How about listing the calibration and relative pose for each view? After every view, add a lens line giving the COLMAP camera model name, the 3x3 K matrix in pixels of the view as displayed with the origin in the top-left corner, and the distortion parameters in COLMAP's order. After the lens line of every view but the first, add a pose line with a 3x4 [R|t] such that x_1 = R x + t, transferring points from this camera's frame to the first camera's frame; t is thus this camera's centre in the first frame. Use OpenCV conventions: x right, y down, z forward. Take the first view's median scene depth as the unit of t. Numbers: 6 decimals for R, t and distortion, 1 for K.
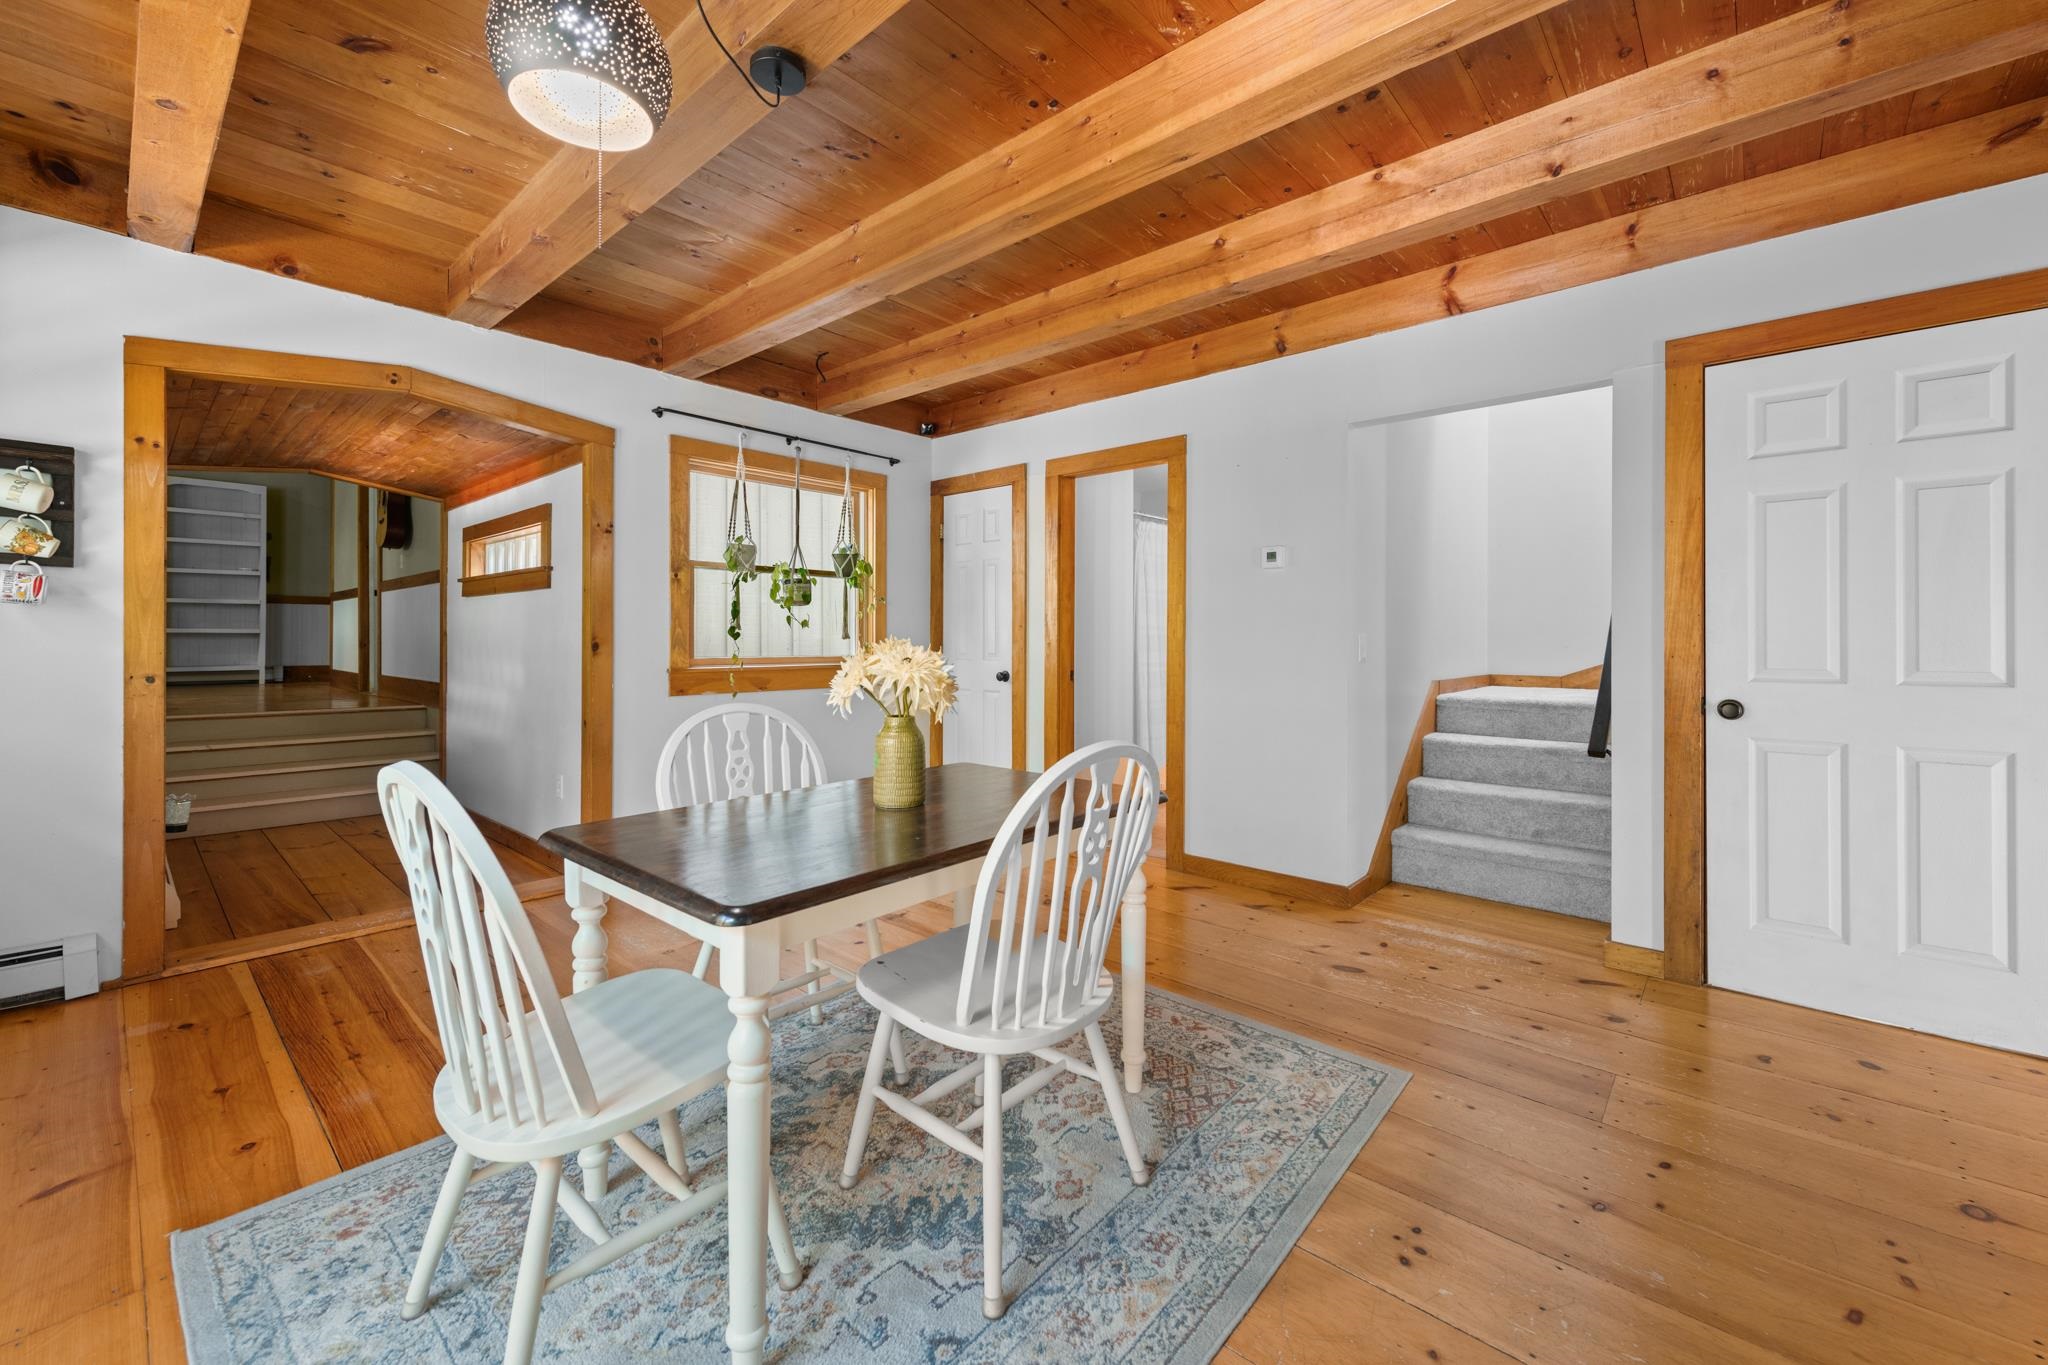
lens RADIAL K [[815.9, 0, 1029.5], [0, 815.9, 633.7], [0, 0, 1]] dist [0.010938, -0.000816]
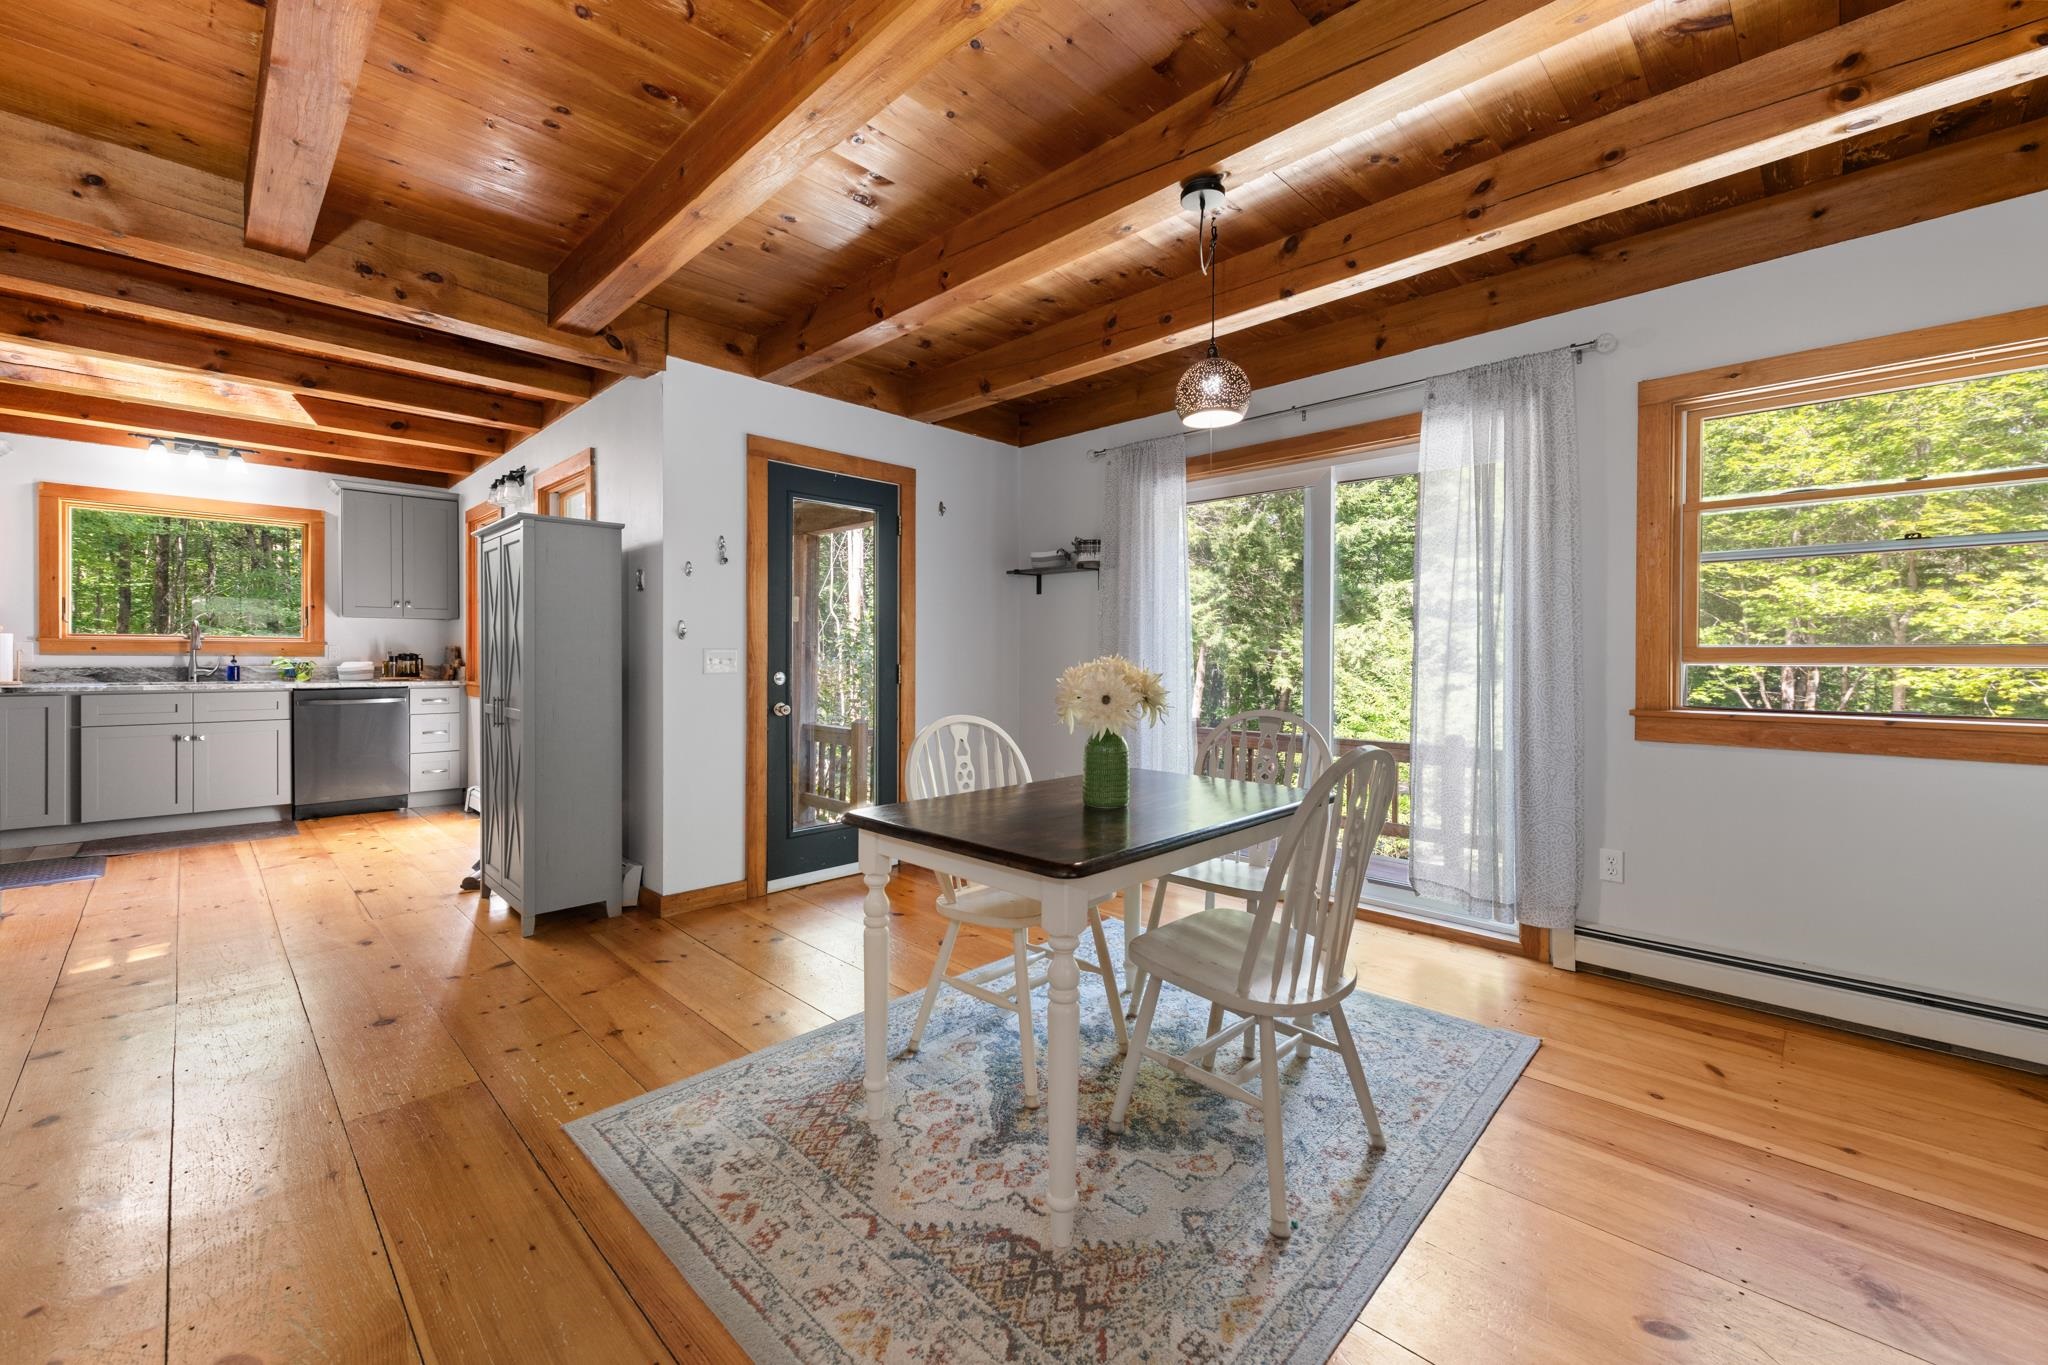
lens RADIAL K [[815.9, 0, 1018.8], [0, 815.9, 657.0], [0, 0, 1]] dist [0.010938, -0.000816]
pose [[-0.998256, -0.008973, 0.058340, -0.087312], [-0.009208, 0.999951, -0.003765, 0.009947], [-0.058304, -0.004296, -0.998290, 1.795487]]
